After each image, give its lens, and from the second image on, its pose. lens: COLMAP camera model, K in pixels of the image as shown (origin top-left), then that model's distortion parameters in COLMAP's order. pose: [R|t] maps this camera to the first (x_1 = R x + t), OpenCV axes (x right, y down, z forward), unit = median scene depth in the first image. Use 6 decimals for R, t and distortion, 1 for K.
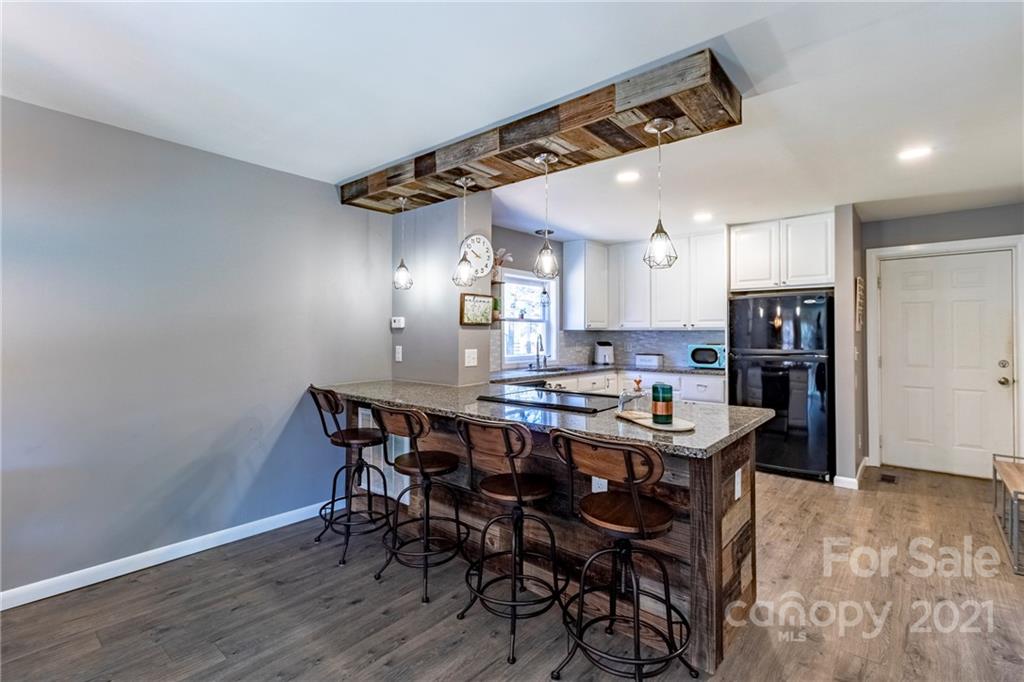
lens RADIAL K [[489.0, 0, 511.1], [0, 489.0, 328.8], [0, 0, 1]] dist [0.000184, 0.000251]
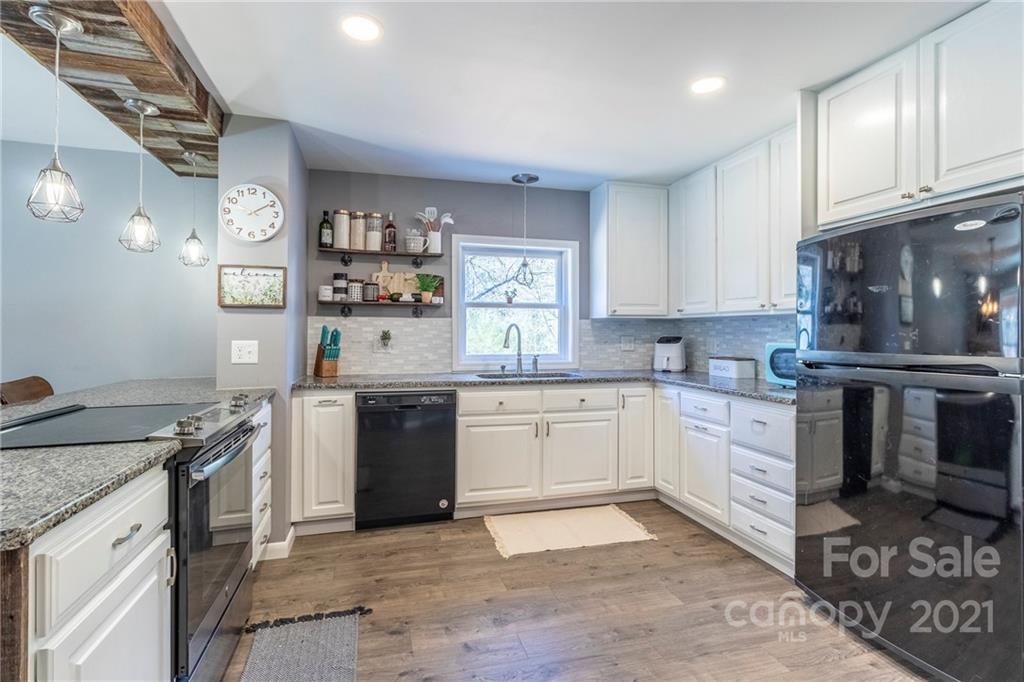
lens RADIAL K [[486.5, 0, 494.2], [0, 486.5, 327.6], [0, 0, 1]] dist [0.001059, 0.000320]
pose [[0.824428, -0.004394, -0.565950, 0.627610], [0.004706, 0.999989, -0.000908, 0.024304], [0.565947, -0.001915, 0.824439, 0.594145]]
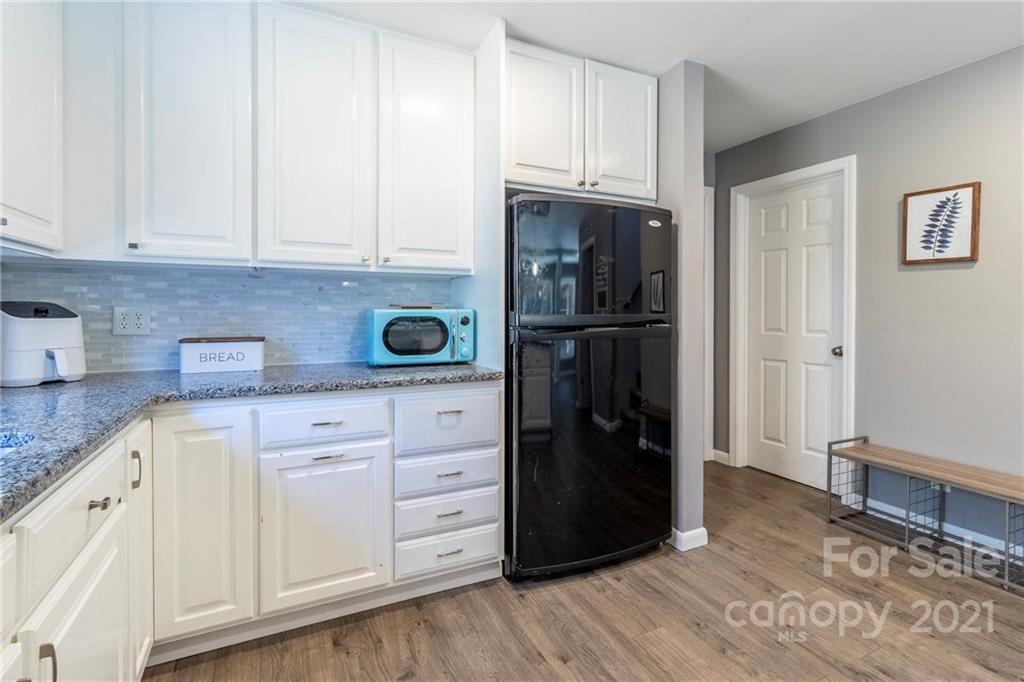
lens RADIAL K [[482.2, 0, 514.6], [0, 482.2, 314.8], [0, 0, 1]] dist [0.000494, 0.000269]
pose [[0.388548, -0.009203, 0.921382, 0.079369], [-0.012324, 0.999809, 0.015183, 0.045273], [-0.921346, -0.017254, 0.388360, 1.123275]]
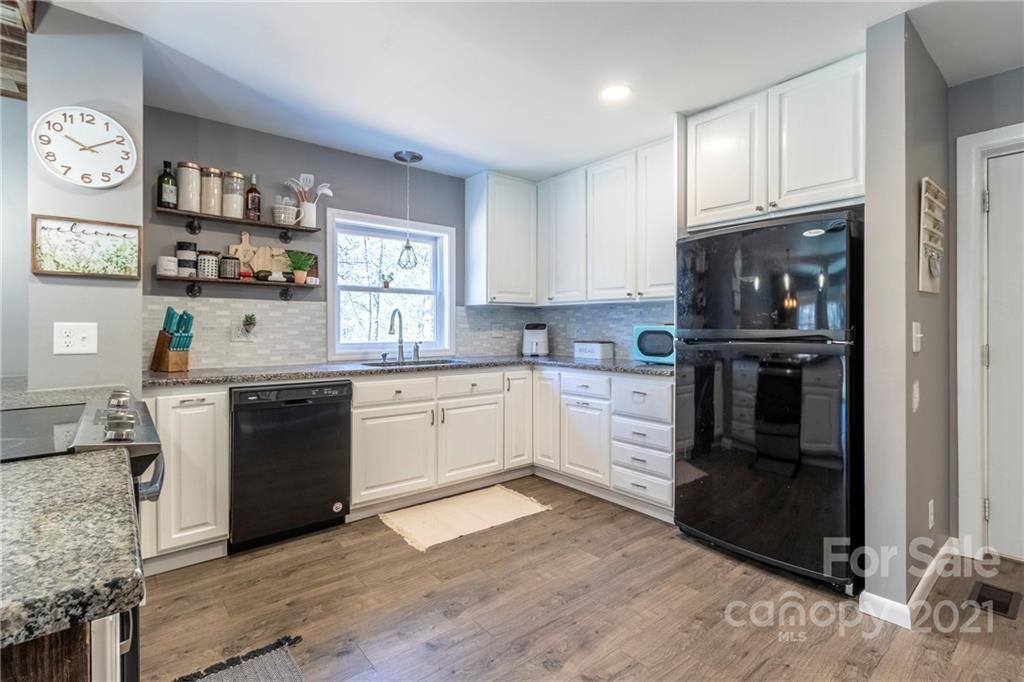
lens RADIAL K [[489.6, 0, 504.2], [0, 489.6, 327.4], [0, 0, 1]] dist [0.001762, 0.000396]
pose [[0.984165, -0.000638, -0.177256, 0.466003], [0.002637, 0.999936, 0.011040, 0.041712], [0.177237, -0.011333, 0.984103, 0.540455]]
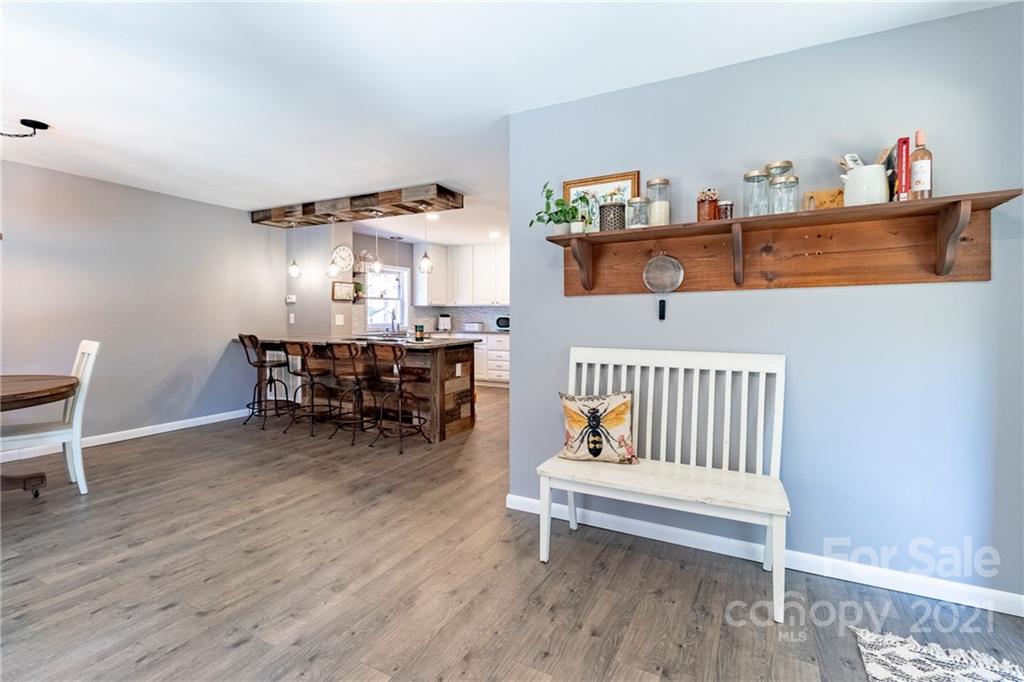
lens RADIAL K [[482.5, 0, 515.9], [0, 482.5, 323.6], [0, 0, 1]] dist [0.000448, 0.000136]
pose [[0.973525, -0.005408, 0.228515, 0.123811], [-0.001111, 0.999596, 0.028387, 0.023179], [-0.228576, -0.027889, 0.973126, -0.716671]]
